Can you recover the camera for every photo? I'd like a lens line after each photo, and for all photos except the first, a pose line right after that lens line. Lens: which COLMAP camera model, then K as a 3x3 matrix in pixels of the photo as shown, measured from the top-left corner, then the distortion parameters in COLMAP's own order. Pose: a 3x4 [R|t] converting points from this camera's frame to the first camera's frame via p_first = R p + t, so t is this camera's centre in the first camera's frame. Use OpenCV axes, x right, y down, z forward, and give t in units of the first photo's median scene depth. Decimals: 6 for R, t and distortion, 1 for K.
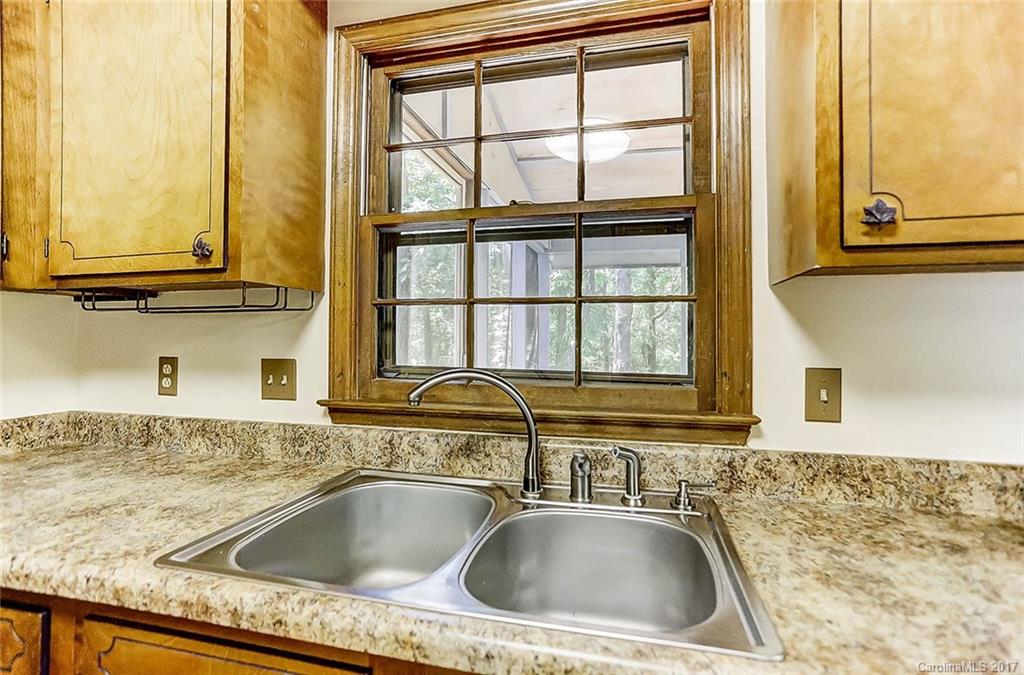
lens RADIAL K [[498.6, 0, 506.9], [0, 498.6, 333.9], [0, 0, 1]] dist [-0.022046, 0.009462]
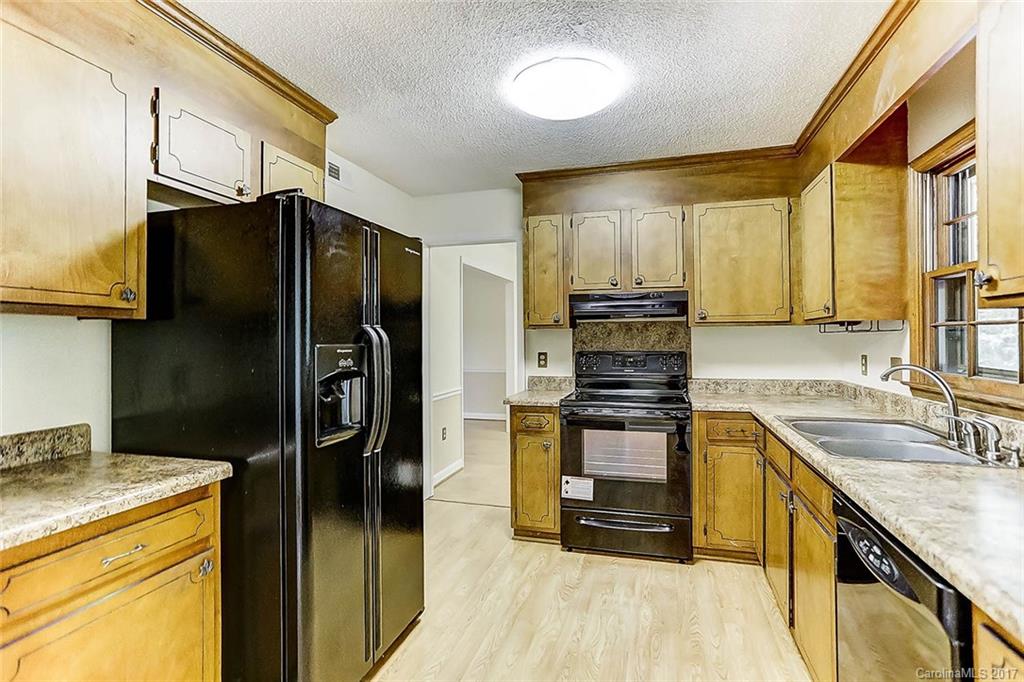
lens RADIAL K [[498.6, 0, 514.5], [0, 498.6, 336.7], [0, 0, 1]] dist [-0.022046, 0.009462]
pose [[-0.033520, -0.002411, -0.999435, 1.479669], [0.014584, 0.999889, -0.002901, -0.043558], [0.999332, -0.014673, -0.033481, -0.324942]]
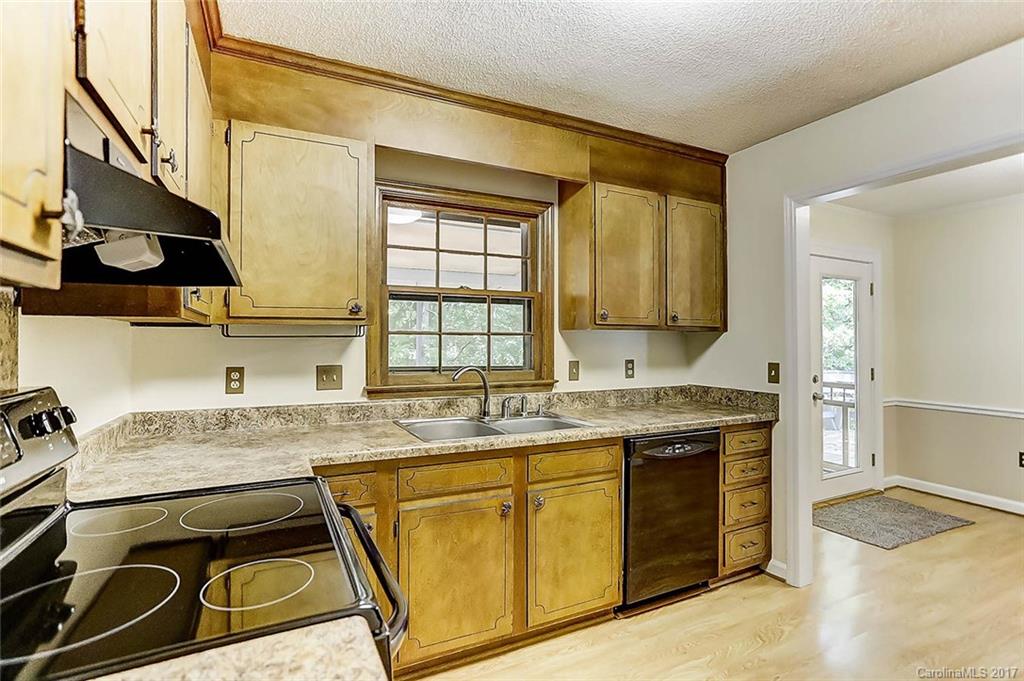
lens RADIAL K [[498.6, 0, 503.4], [0, 498.6, 340.4], [0, 0, 1]] dist [-0.022046, 0.009462]
pose [[0.765280, -0.001519, 0.643695, -1.201715], [-0.002618, 0.999982, 0.005472, -0.048701], [-0.643692, -0.005873, 0.765262, -0.723141]]
